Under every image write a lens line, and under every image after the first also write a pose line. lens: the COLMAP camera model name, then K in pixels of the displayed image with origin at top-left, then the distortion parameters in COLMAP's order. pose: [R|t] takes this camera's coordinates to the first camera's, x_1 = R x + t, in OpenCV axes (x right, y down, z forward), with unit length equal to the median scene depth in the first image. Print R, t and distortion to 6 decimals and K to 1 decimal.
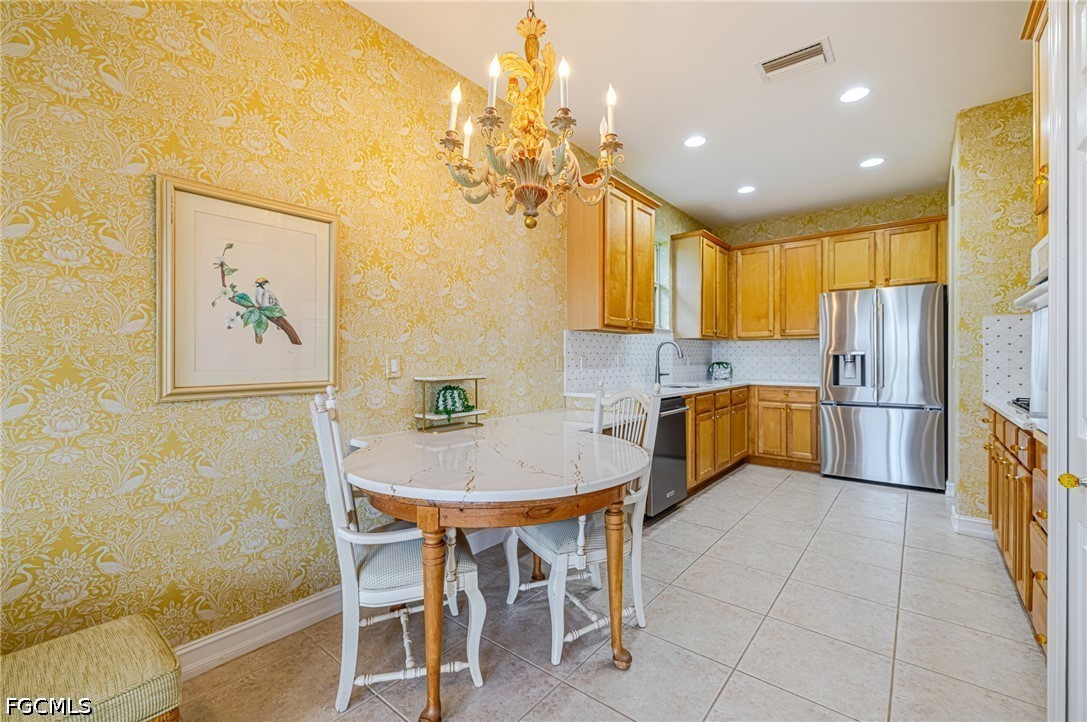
lens RADIAL K [[466.1, 0, 536.3], [0, 466.1, 359.2], [0, 0, 1]] dist [-0.006578, 0.002358]
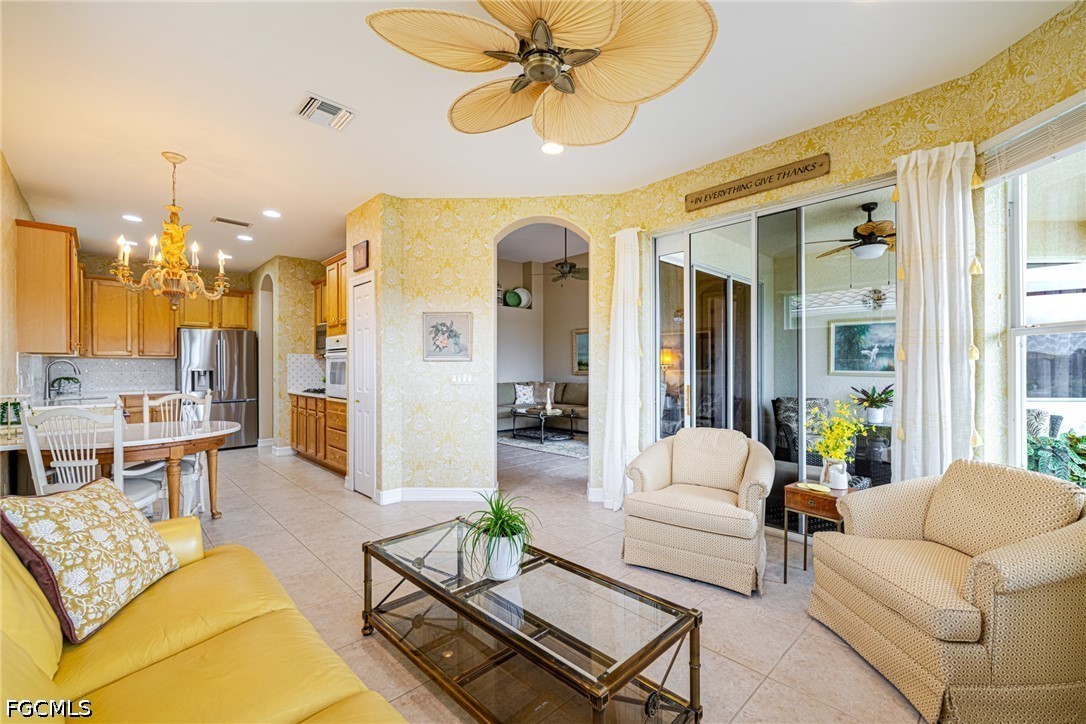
lens RADIAL K [[465.6, 0, 557.3], [0, 465.6, 365.5], [0, 0, 1]] dist [-0.006578, 0.002358]
pose [[0.101283, 0.001757, 0.994856, -0.716485], [0.004342, 0.999988, -0.002208, -0.017476], [-0.994848, 0.004543, 0.101274, -0.316390]]
